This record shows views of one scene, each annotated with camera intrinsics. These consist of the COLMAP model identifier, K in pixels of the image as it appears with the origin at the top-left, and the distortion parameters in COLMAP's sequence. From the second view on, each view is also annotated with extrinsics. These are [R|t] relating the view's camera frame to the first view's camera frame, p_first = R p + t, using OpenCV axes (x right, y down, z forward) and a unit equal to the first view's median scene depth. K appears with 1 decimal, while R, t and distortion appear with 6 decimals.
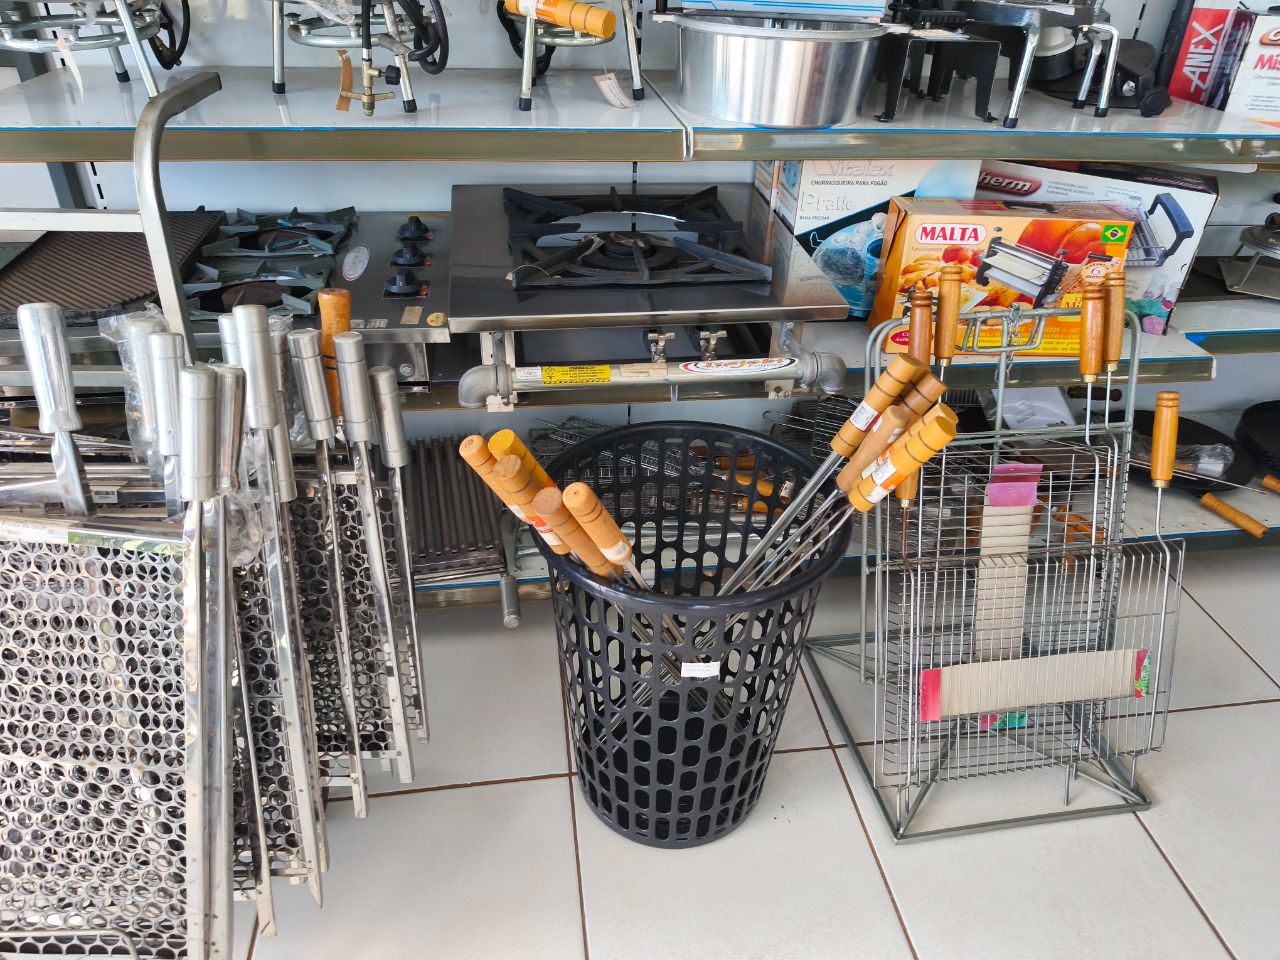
lens RADIAL K [[903.6, 0, 662.8], [0, 903.6, 480.6], [0, 0, 1]] dist [0.010281, -0.019696]
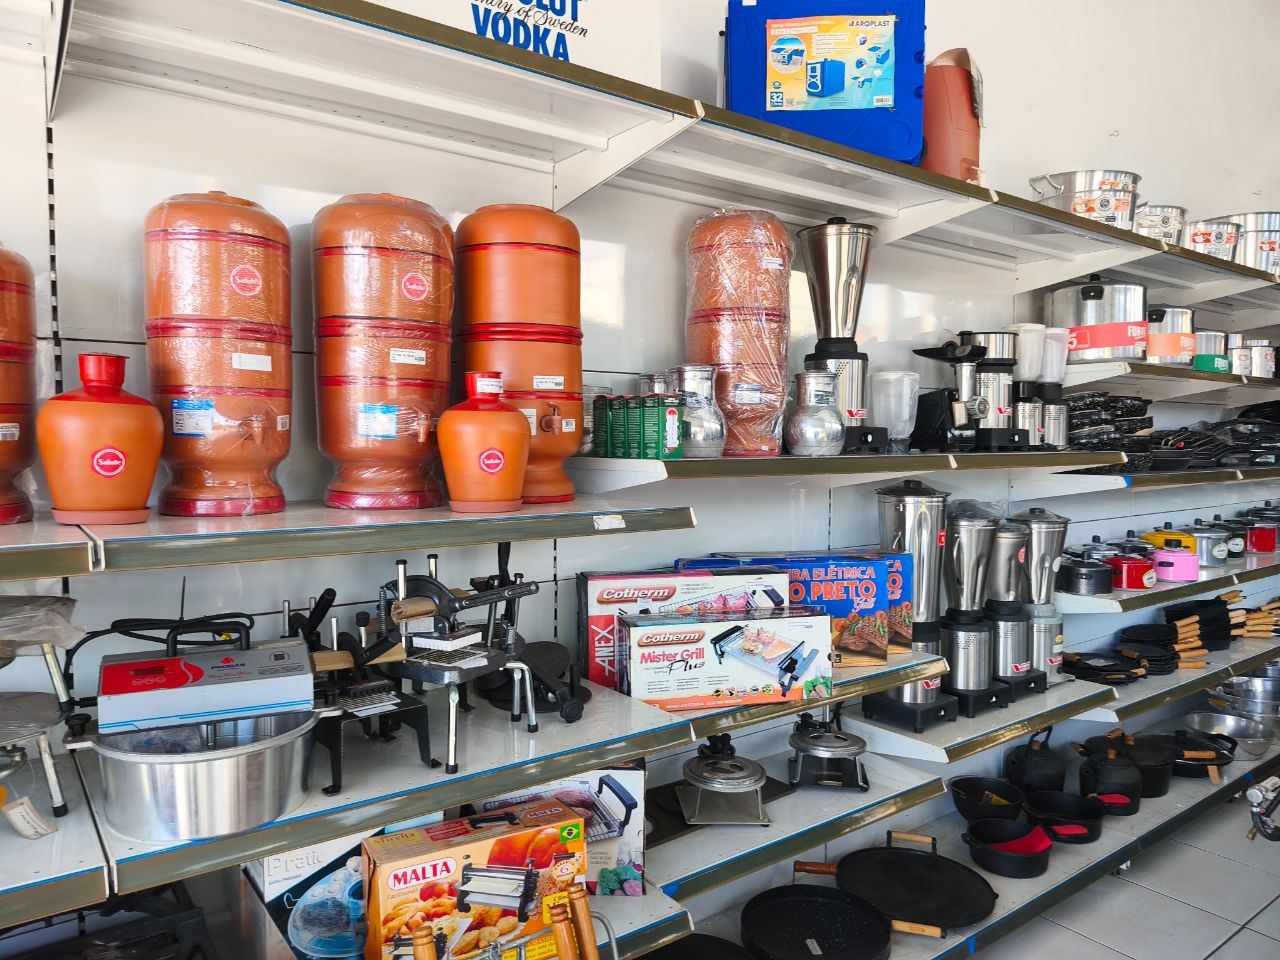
lens RADIAL K [[903.6, 0, 634.1], [0, 903.6, 481.7], [0, 0, 1]] dist [0.010281, -0.019696]
pose [[0.884152, -0.066572, 0.462433, 0.082798], [0.288068, 0.856935, -0.427410, -0.140732], [-0.367822, 0.511107, 0.776838, -0.104944]]
